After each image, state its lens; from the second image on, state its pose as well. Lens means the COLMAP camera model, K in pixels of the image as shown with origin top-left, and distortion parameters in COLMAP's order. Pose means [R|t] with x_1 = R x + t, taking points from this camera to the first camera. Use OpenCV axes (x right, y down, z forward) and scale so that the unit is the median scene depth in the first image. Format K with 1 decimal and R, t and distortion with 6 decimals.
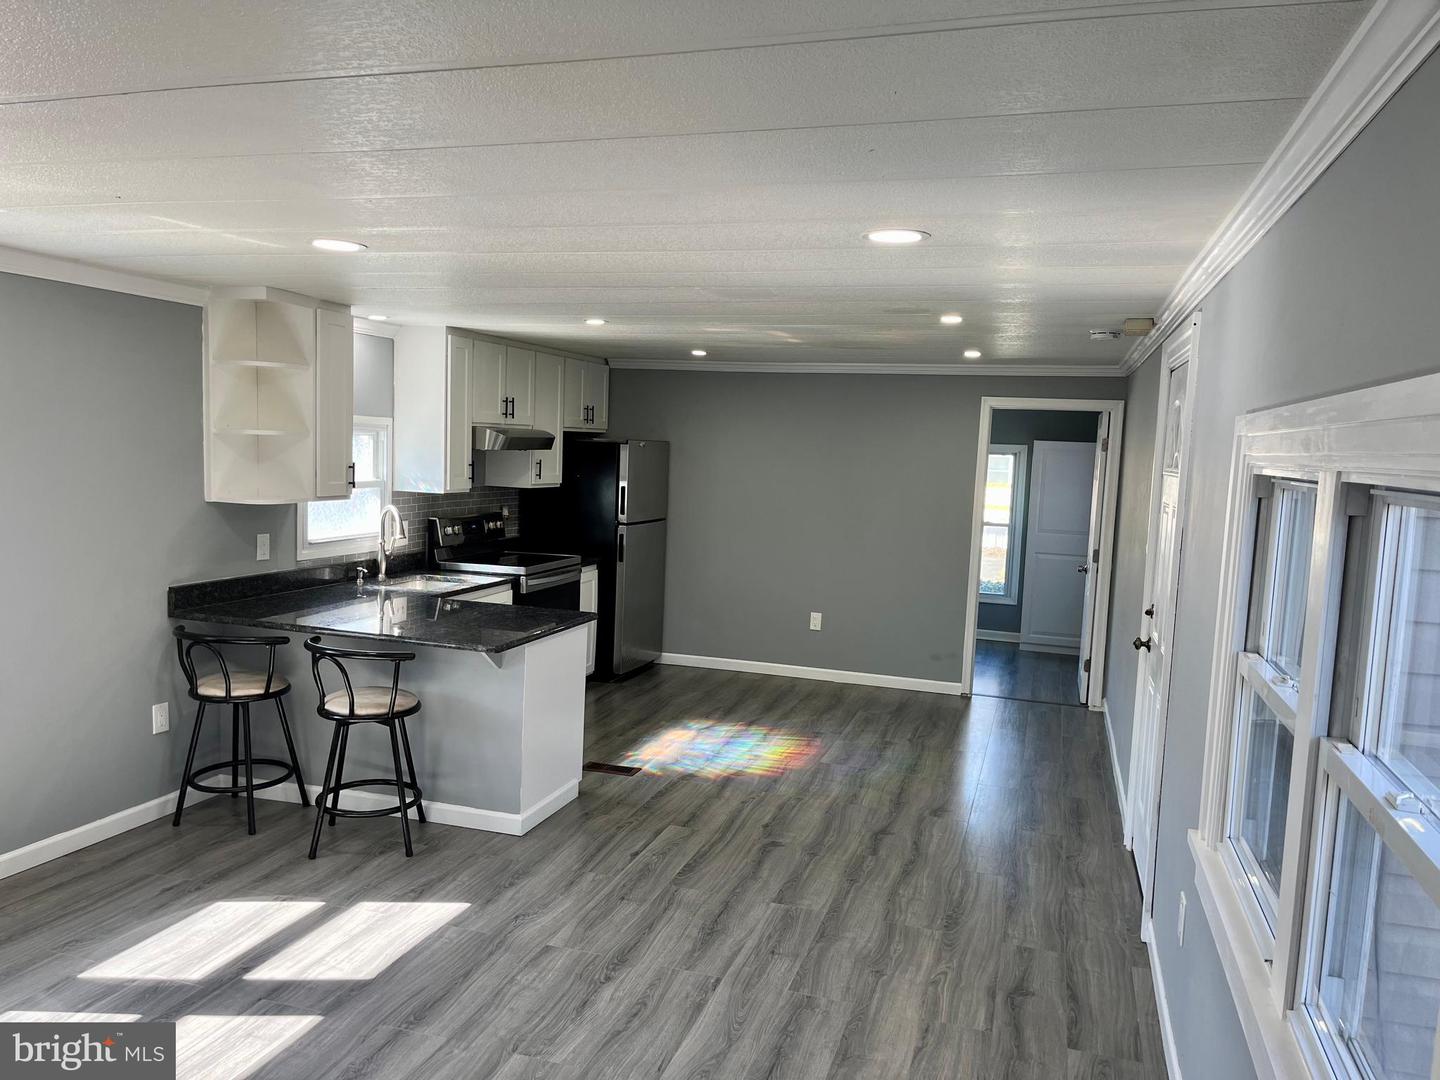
lens RADIAL K [[1093.2, 0, 720.6], [0, 1093.2, 550.1], [0, 0, 1]] dist [0.076304, -0.106974]
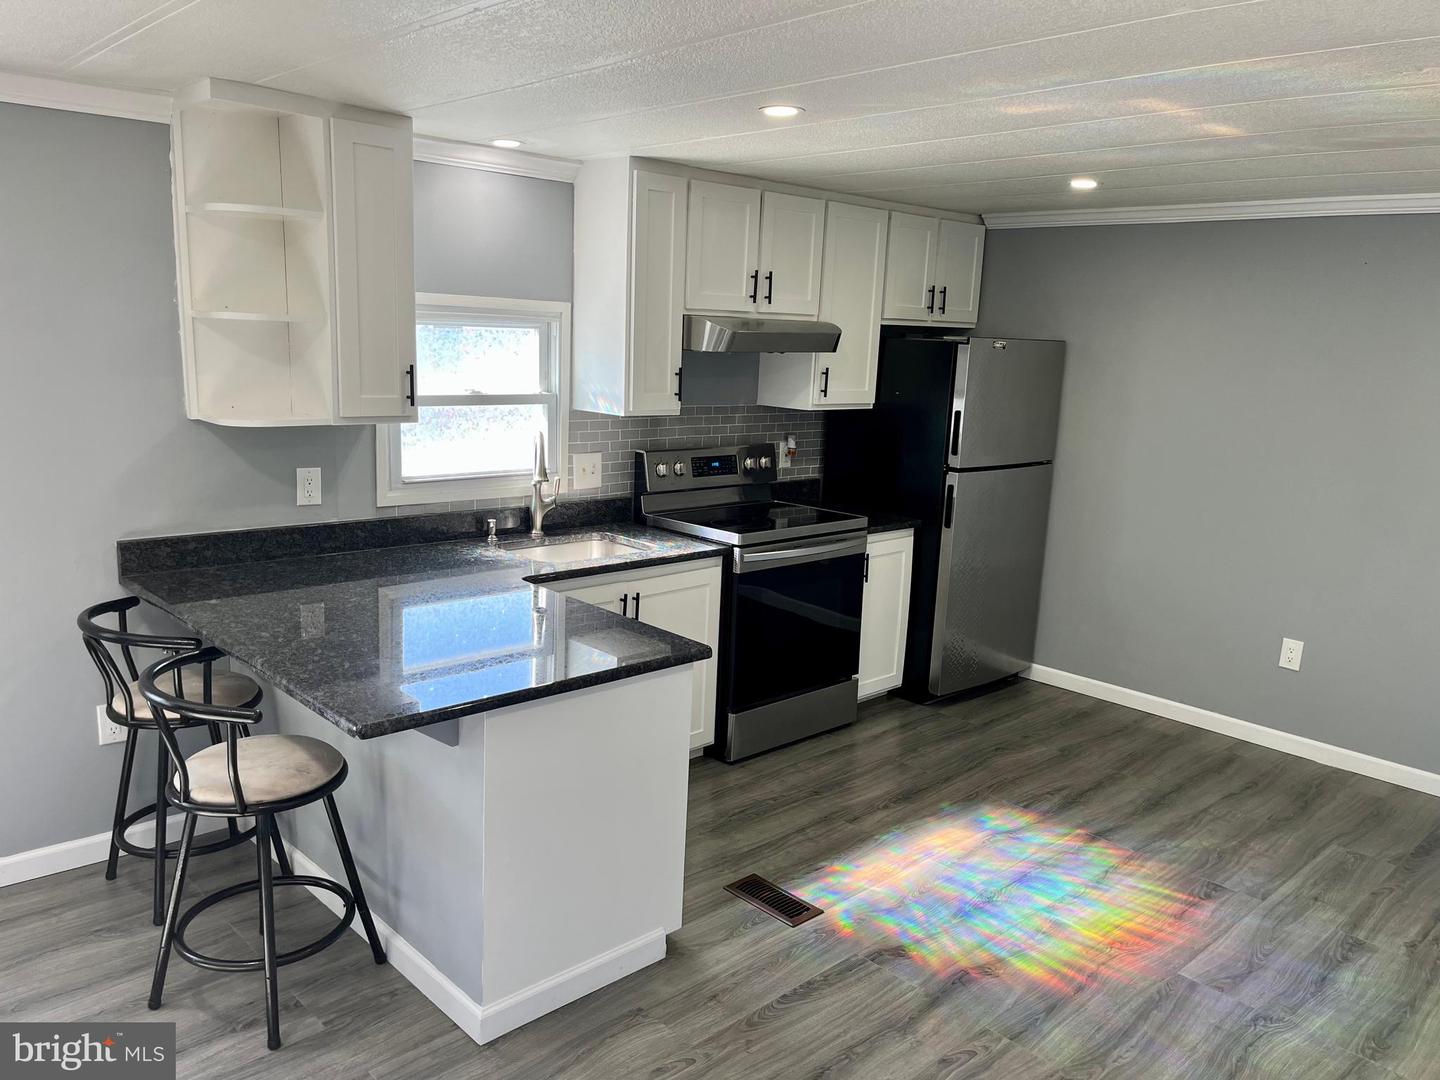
lens RADIAL K [[1093.2, 0, 720.6], [0, 1093.2, 550.1], [0, 0, 1]] dist [0.076304, -0.106974]
pose [[0.873058, 0.094626, -0.478346, 0.136728], [-0.055777, 0.993931, 0.094815, -0.039819], [0.484415, -0.056099, 0.873038, 0.474495]]
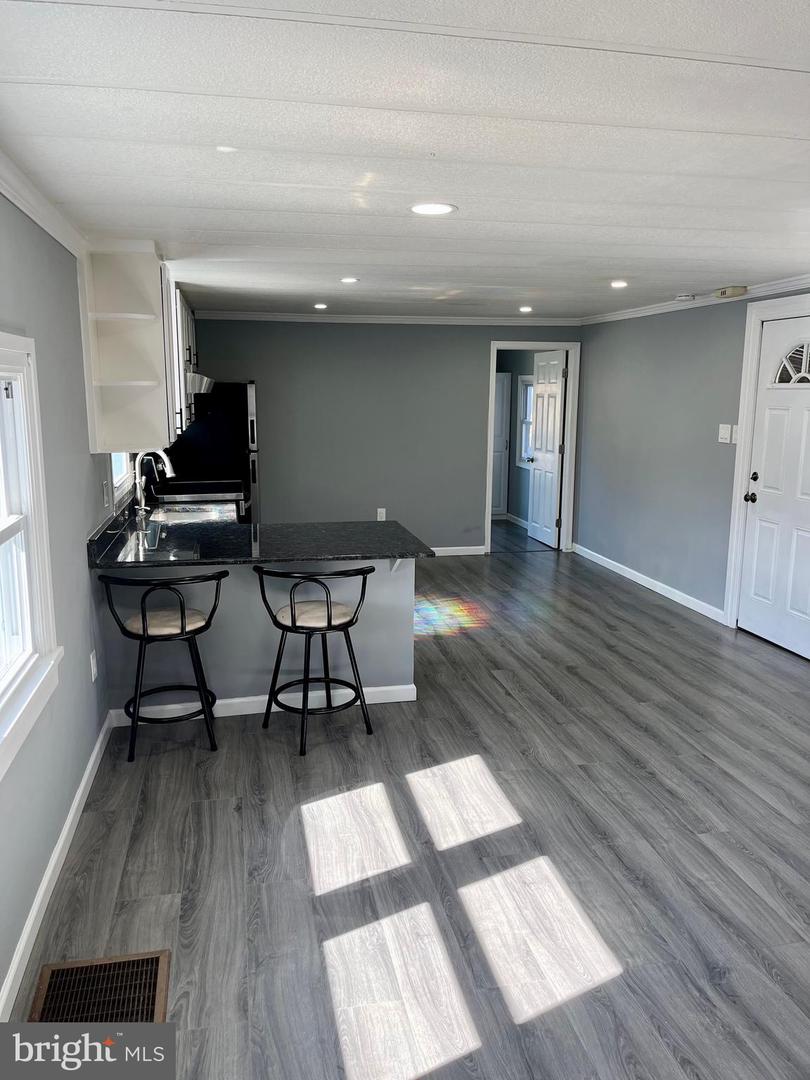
lens RADIAL K [[813.3, 0, 405.0], [0, 813.3, 540.0], [0, 0, 1]] dist [0.009516, 0.001593]
pose [[0.876525, -0.126182, 0.464524, -0.486484], [0.079806, 0.989769, 0.118270, -0.026118], [-0.474695, -0.066595, 0.877627, 0.167228]]
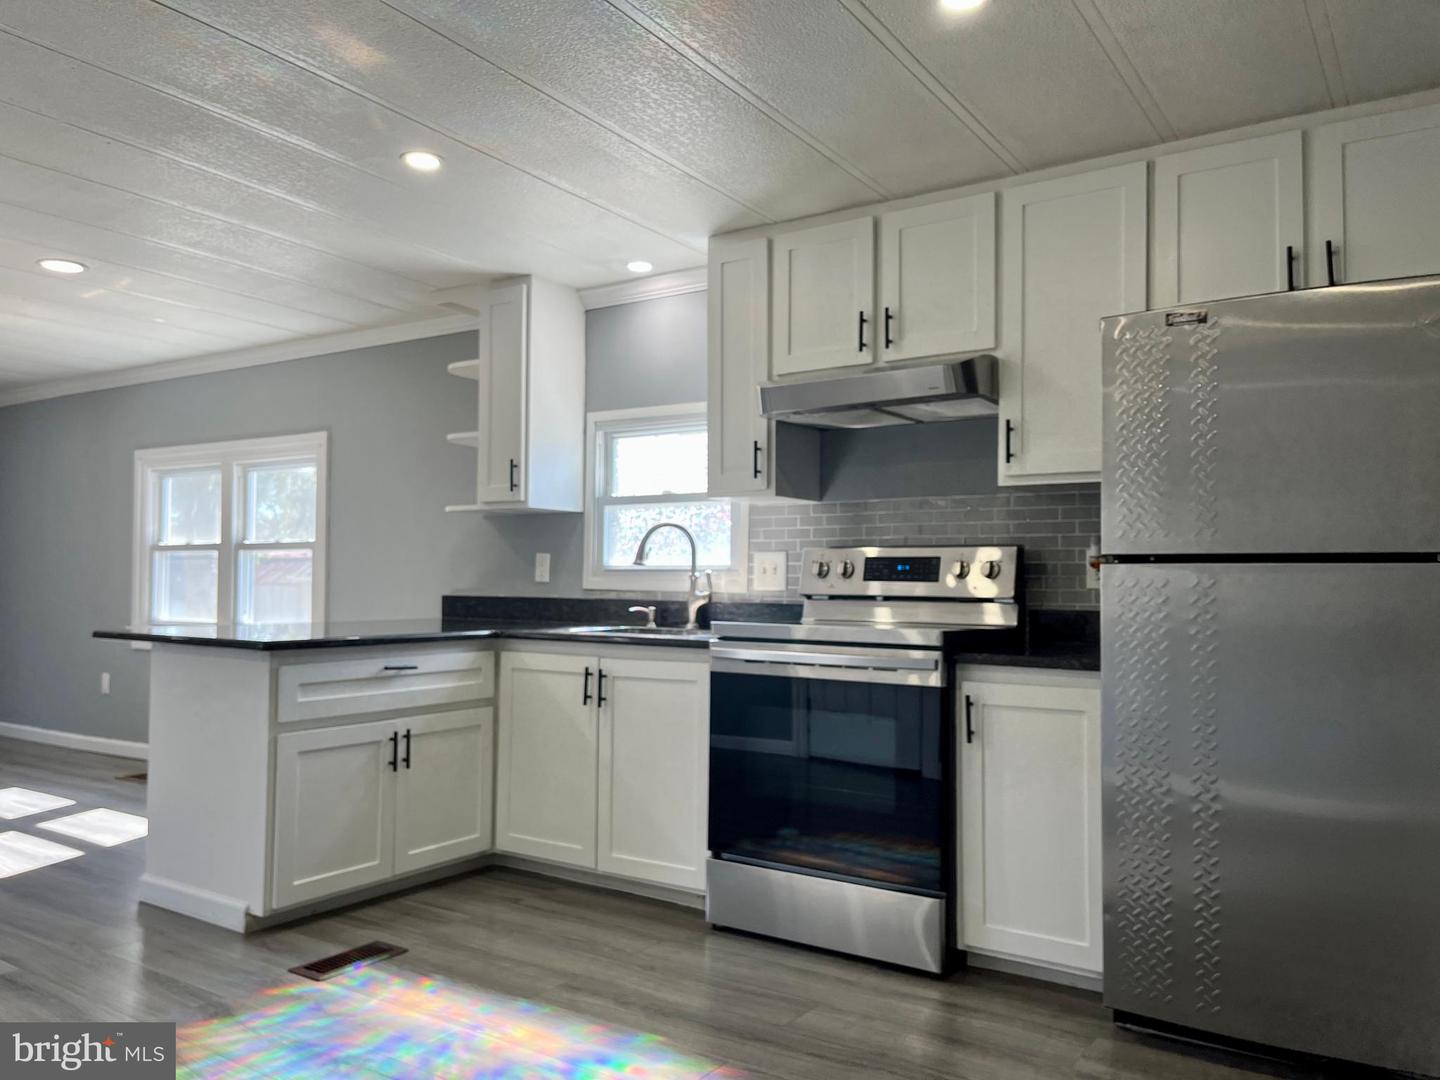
lens RADIAL K [[1098.9, 0, 720.0], [0, 1098.9, 540.0], [0, 0, 1]] dist [0.097571, -0.108456]
pose [[-0.292885, -0.079594, -0.952829, 0.376830], [-0.114386, 0.992289, -0.047730, 0.001148], [0.949281, 0.095011, -0.299731, 1.294452]]
